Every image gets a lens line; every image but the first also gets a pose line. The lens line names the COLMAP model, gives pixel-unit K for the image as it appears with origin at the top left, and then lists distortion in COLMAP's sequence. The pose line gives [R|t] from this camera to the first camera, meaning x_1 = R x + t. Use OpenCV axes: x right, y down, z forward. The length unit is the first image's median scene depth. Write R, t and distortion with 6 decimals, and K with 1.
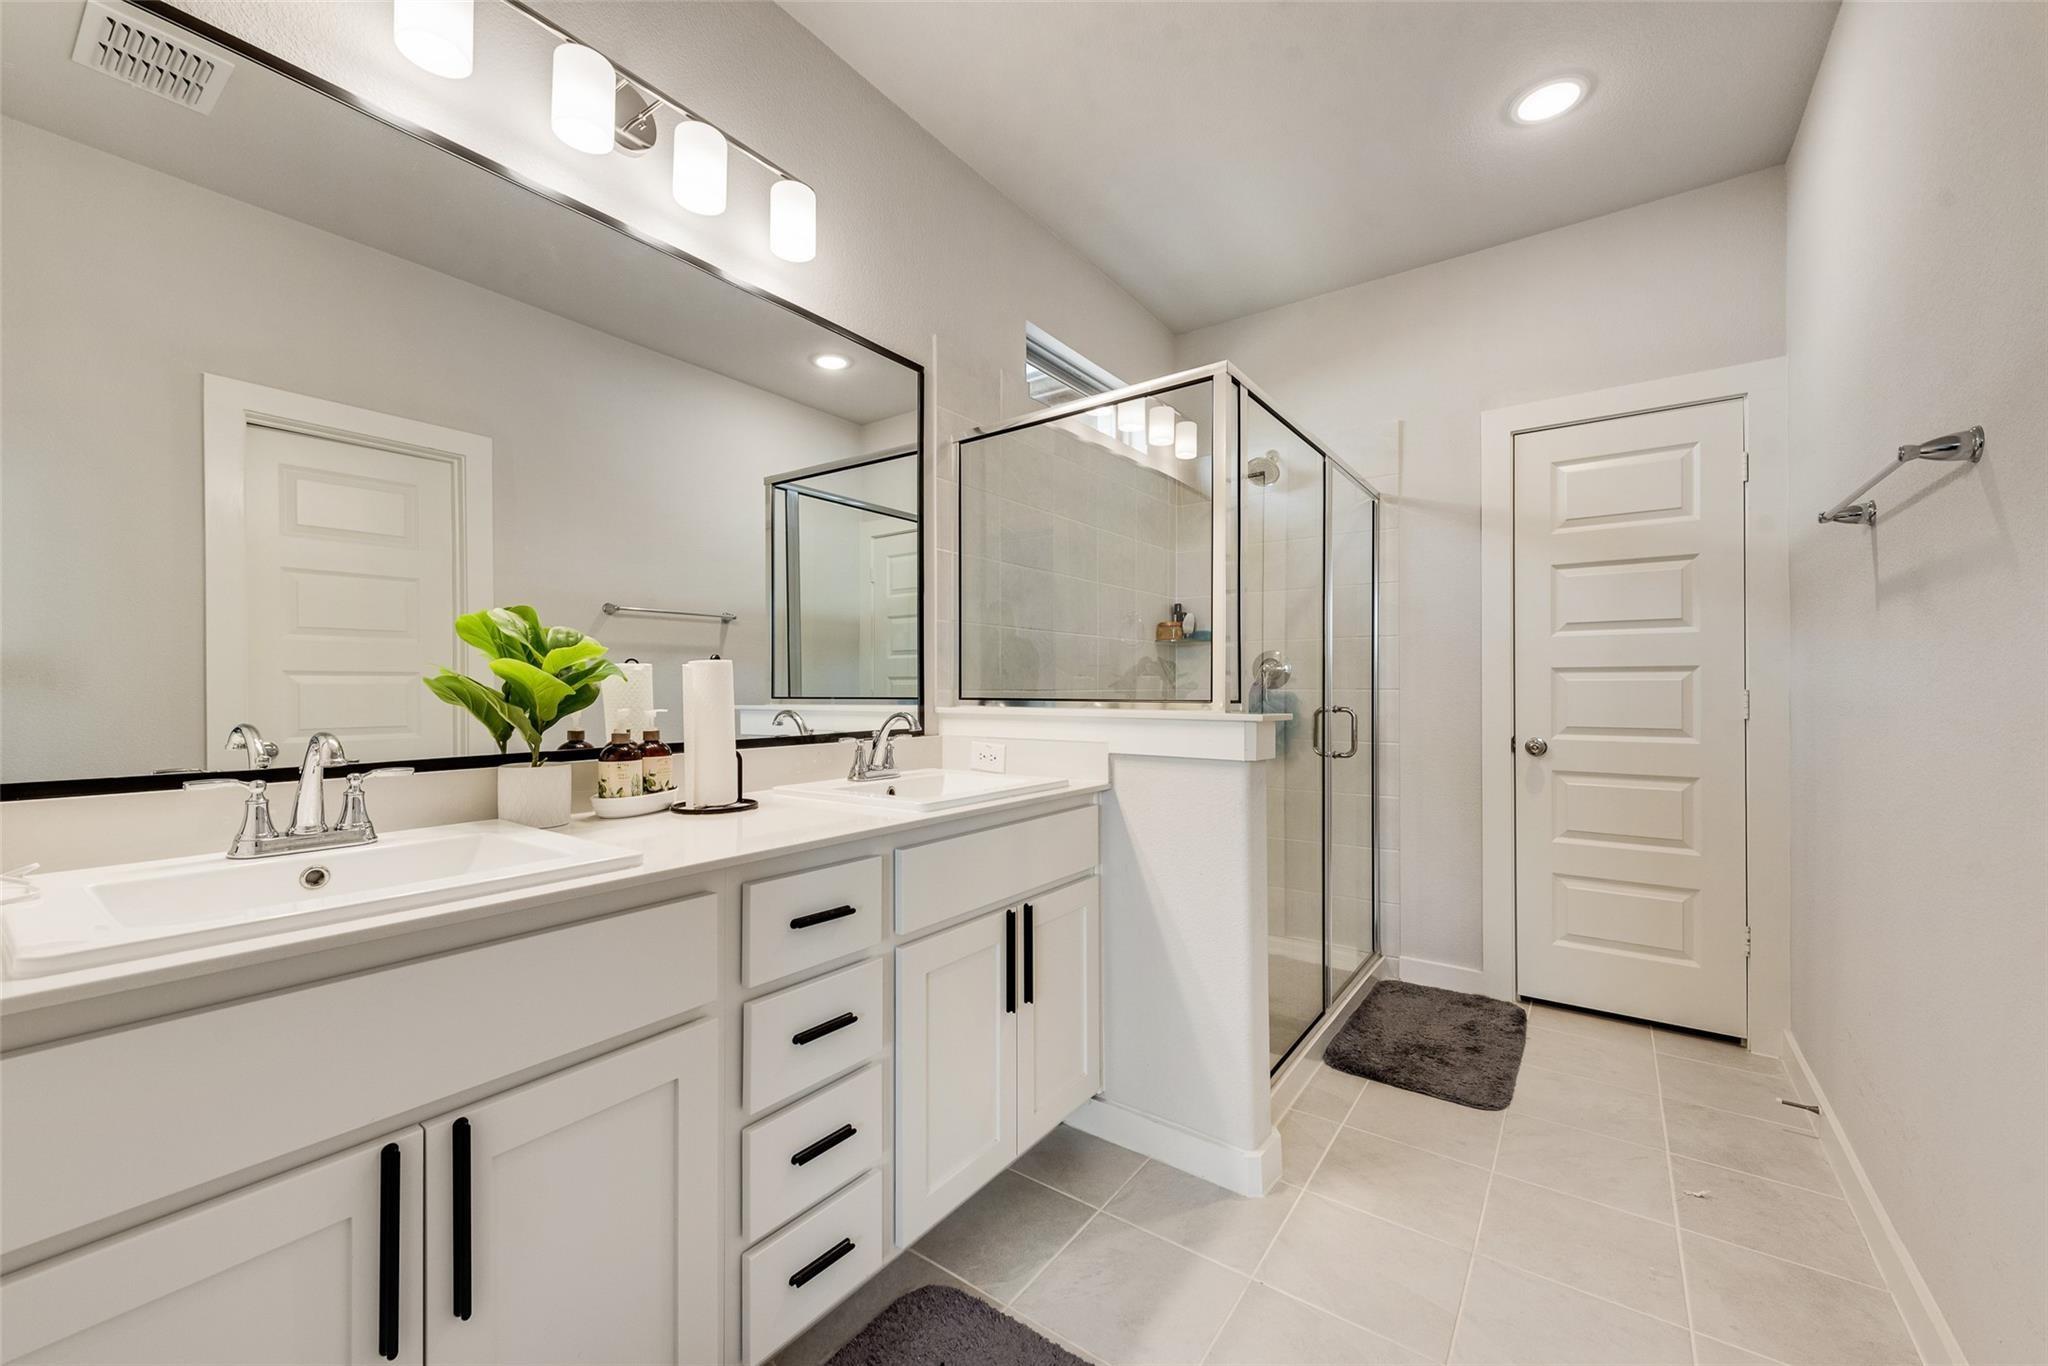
lens RADIAL K [[798.8, 0, 1017.3], [0, 798.8, 687.6], [0, 0, 1]] dist [0.014659, -0.004953]
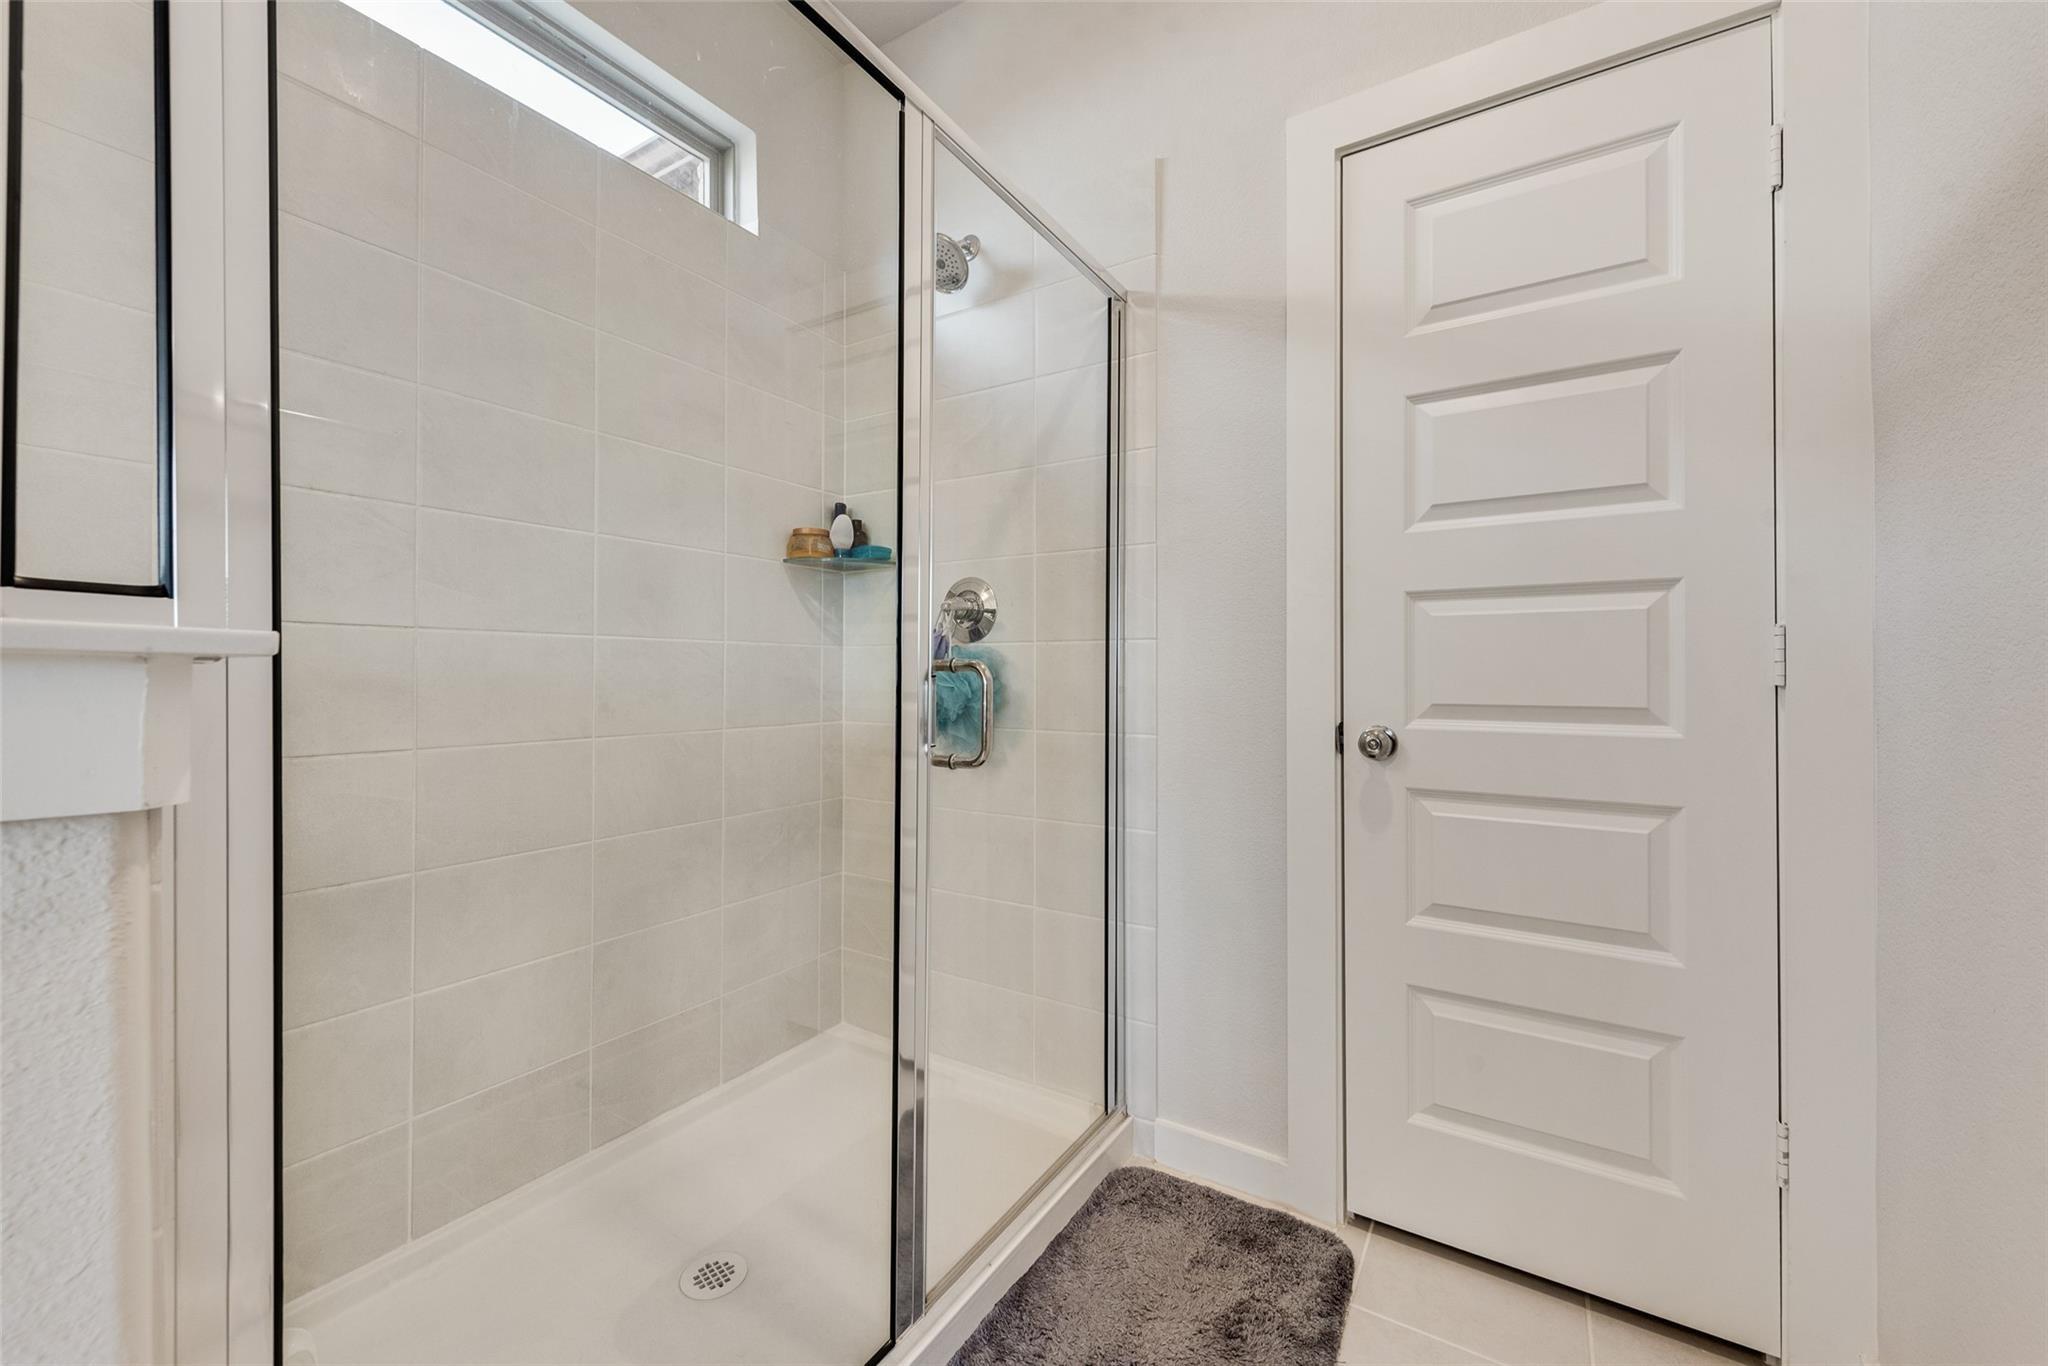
lens RADIAL K [[796.7, 0, 1025.7], [0, 796.7, 669.6], [0, 0, 1]] dist [0.014596, -0.004475]
pose [[0.997862, 0.004977, 0.065169, 0.381753], [-0.004503, 0.999962, -0.007417, 0.030875], [-0.065203, 0.007108, 0.997847, 0.492562]]
